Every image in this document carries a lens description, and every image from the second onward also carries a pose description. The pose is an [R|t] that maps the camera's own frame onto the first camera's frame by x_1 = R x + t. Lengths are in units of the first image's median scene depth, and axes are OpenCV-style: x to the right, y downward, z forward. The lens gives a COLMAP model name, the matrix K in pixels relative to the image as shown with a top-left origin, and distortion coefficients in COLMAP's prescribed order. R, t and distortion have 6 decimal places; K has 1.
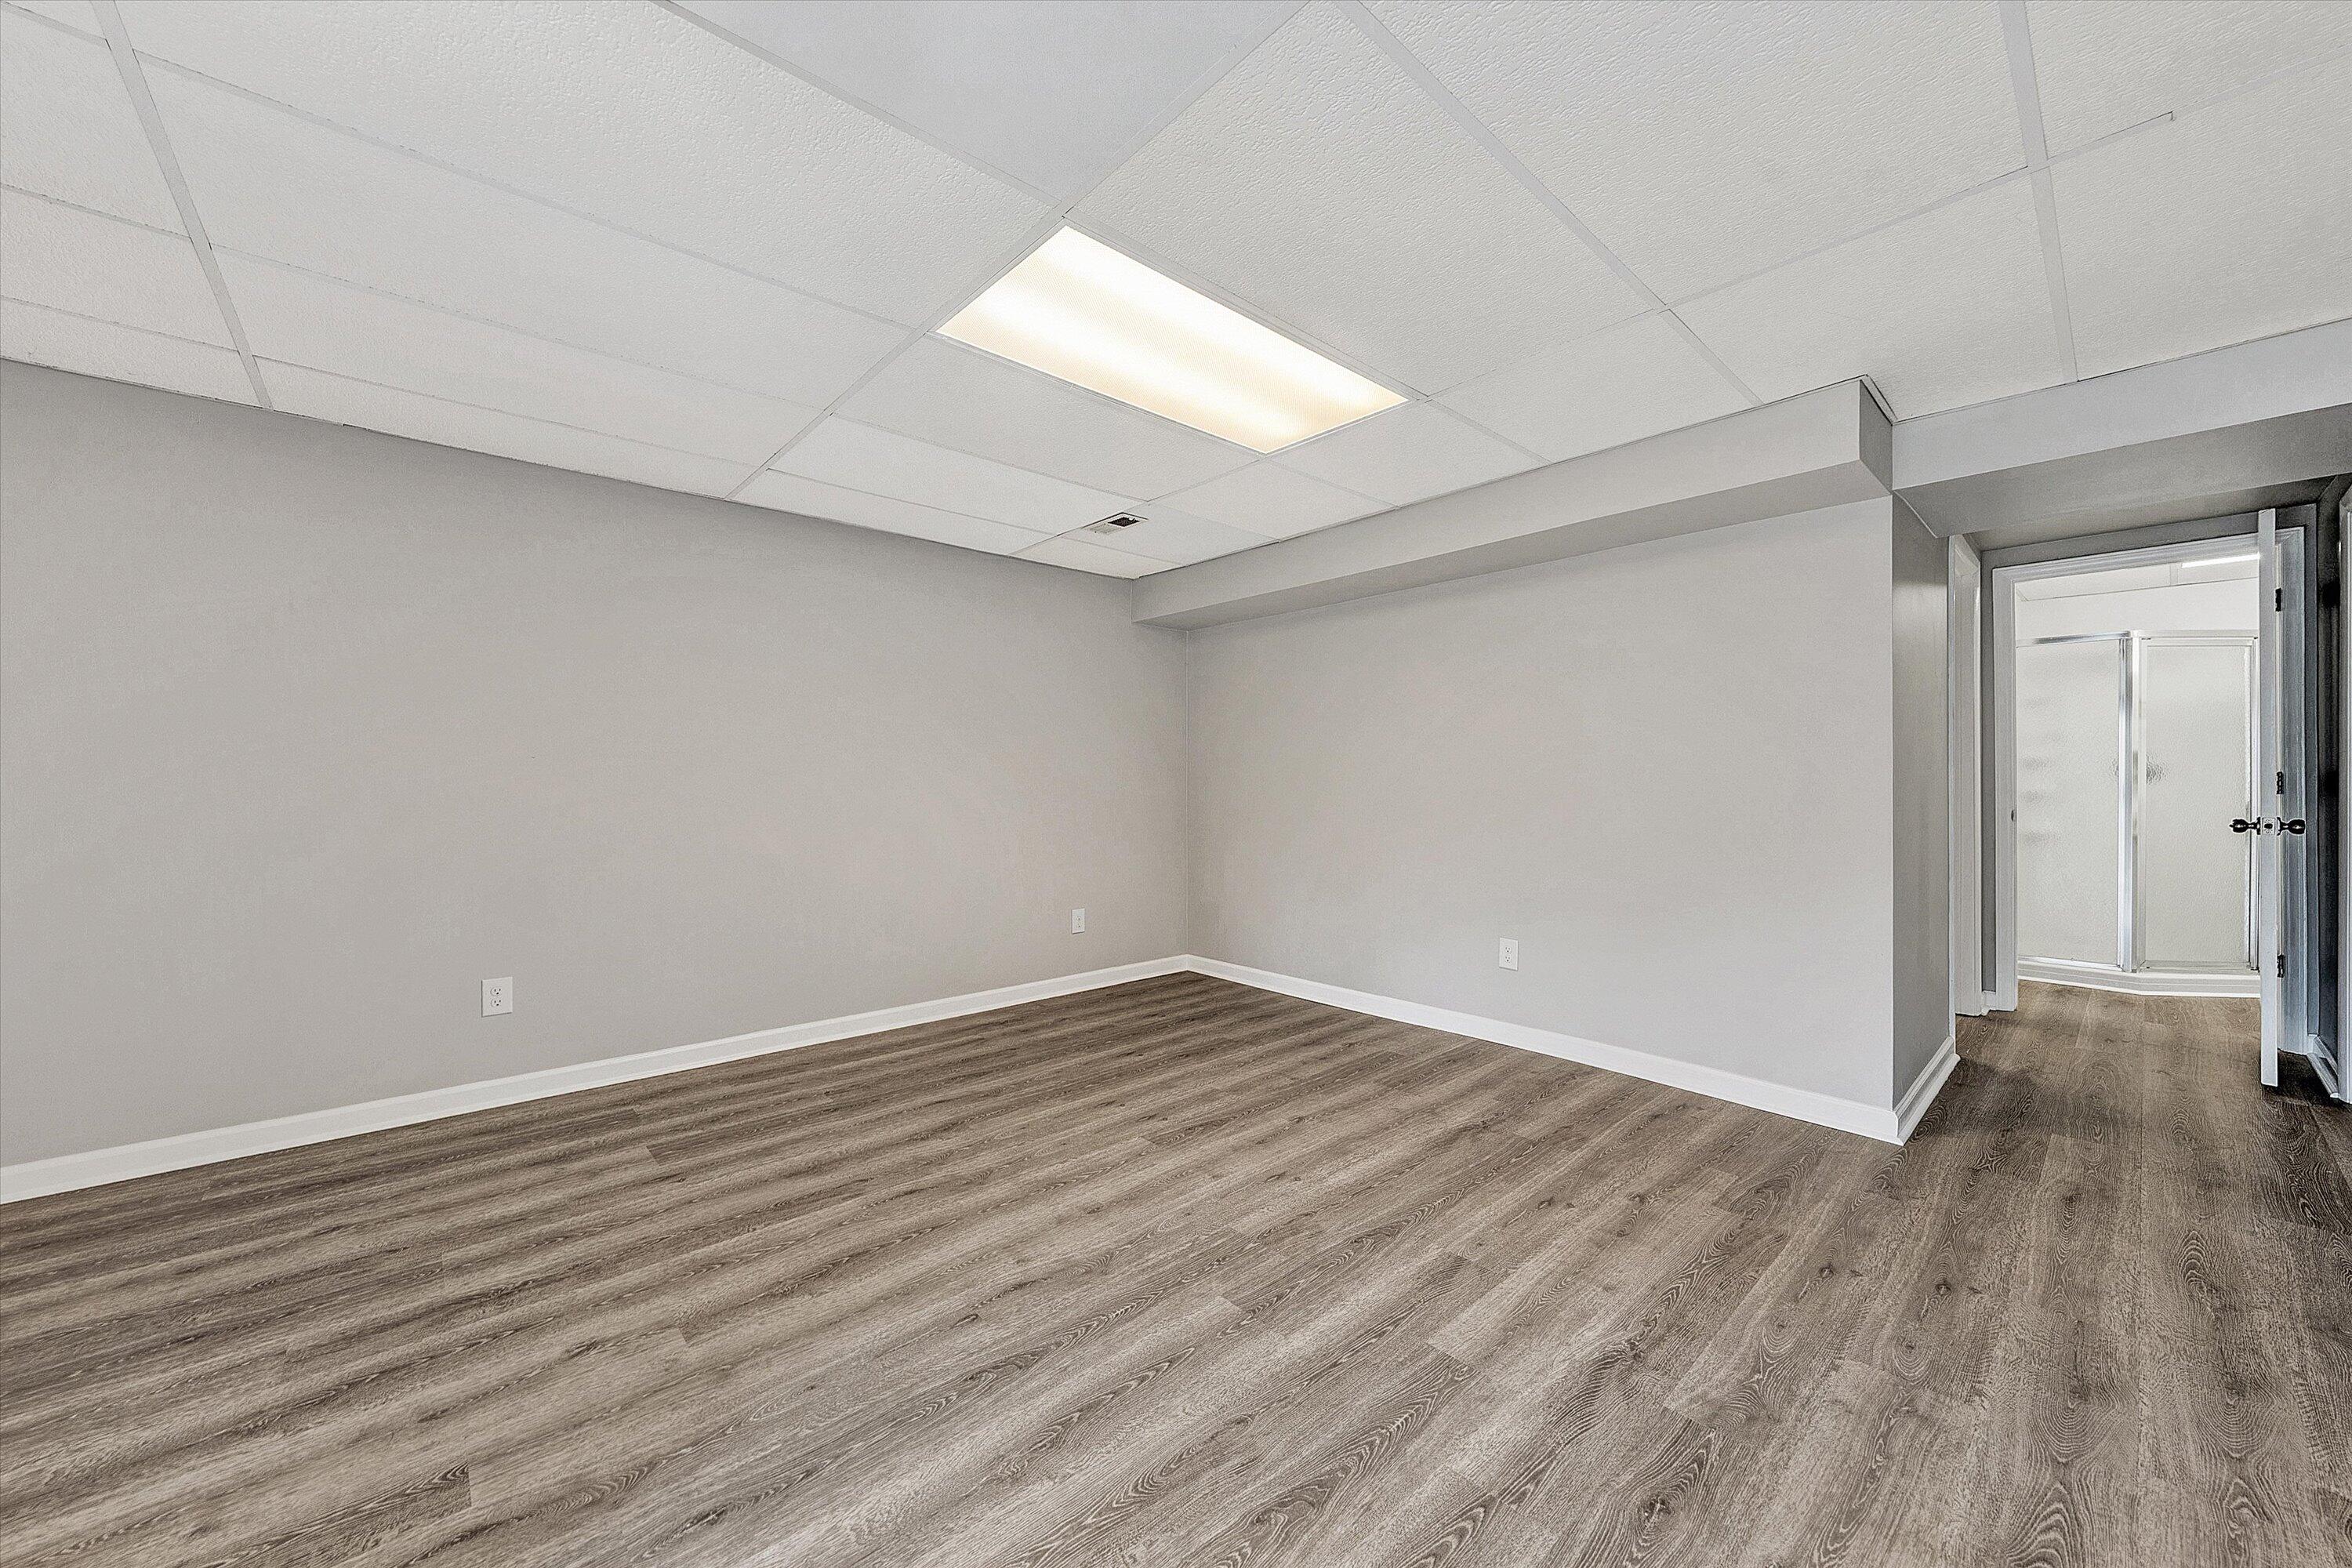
lens RADIAL K [[843.5, 0, 1175.9], [0, 843.5, 776.6], [0, 0, 1]] dist [0.012092, 0.000029]
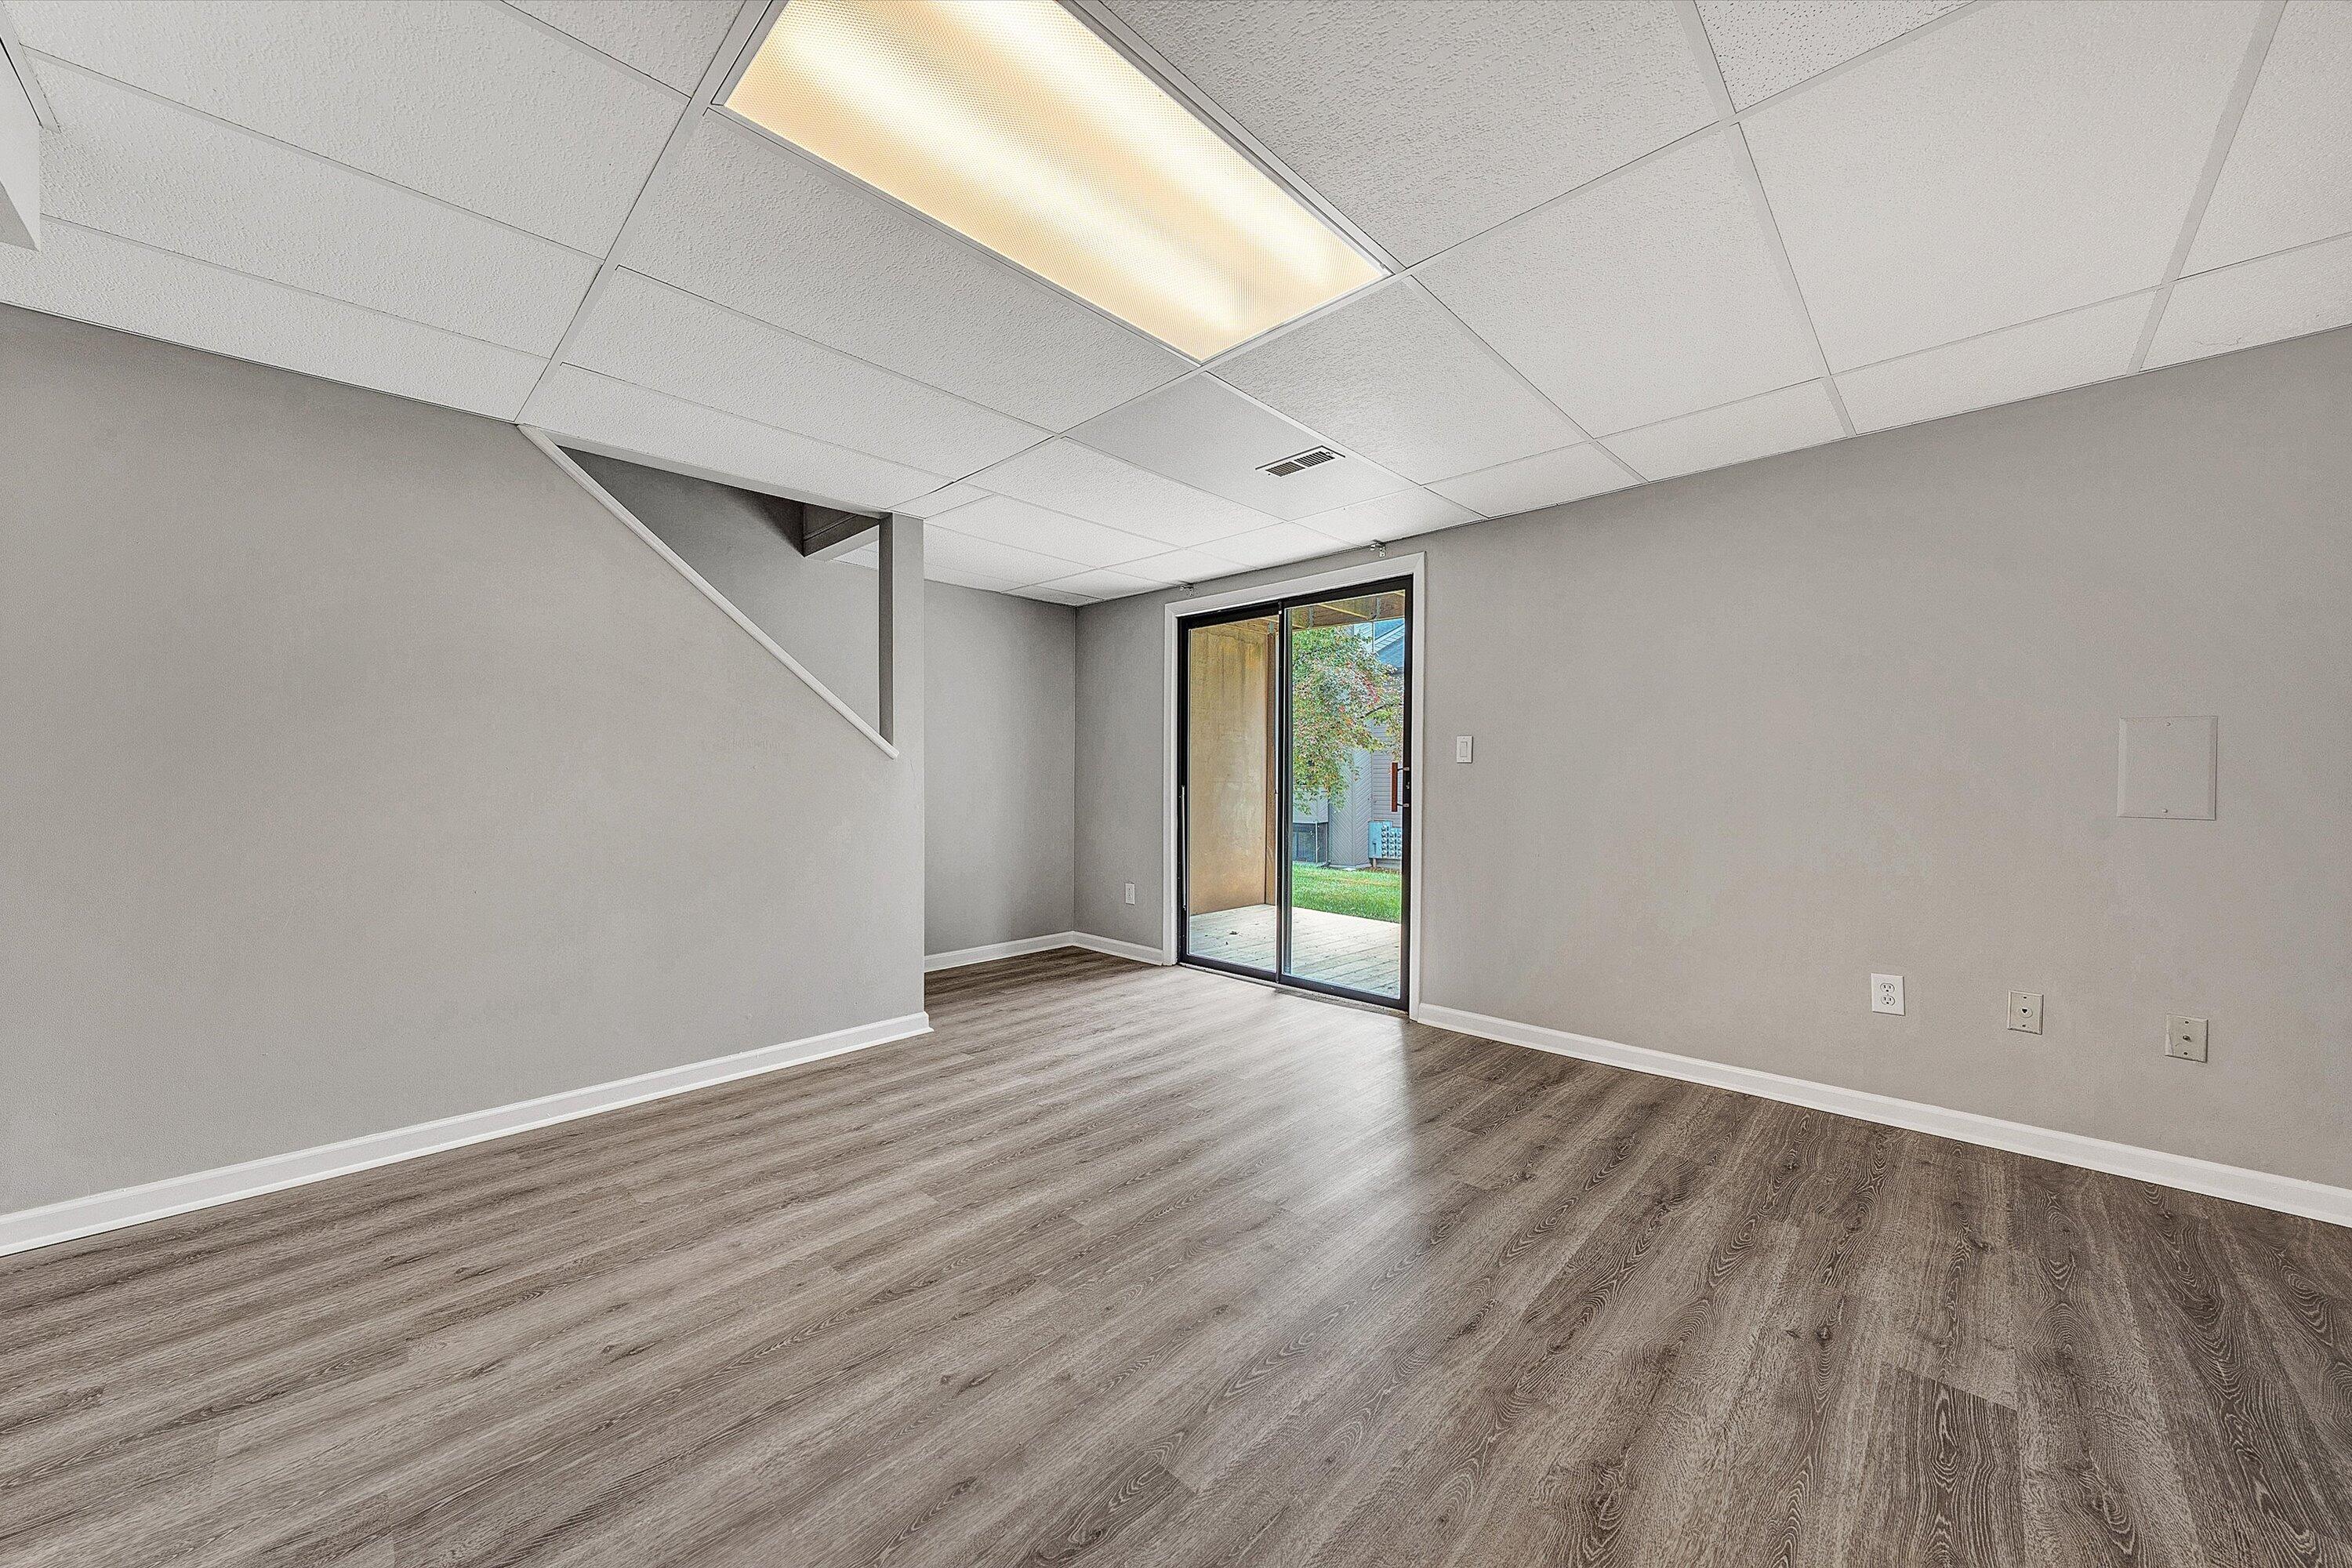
lens RADIAL K [[843.5, 0, 1175.9], [0, 843.5, 776.6], [0, 0, 1]] dist [0.012092, 0.000029]
pose [[-0.997353, -0.000065, -0.072716, 0.010850], [0.000254, 0.999990, -0.004374, -0.010364], [0.072715, -0.004380, -0.997343, 2.192003]]
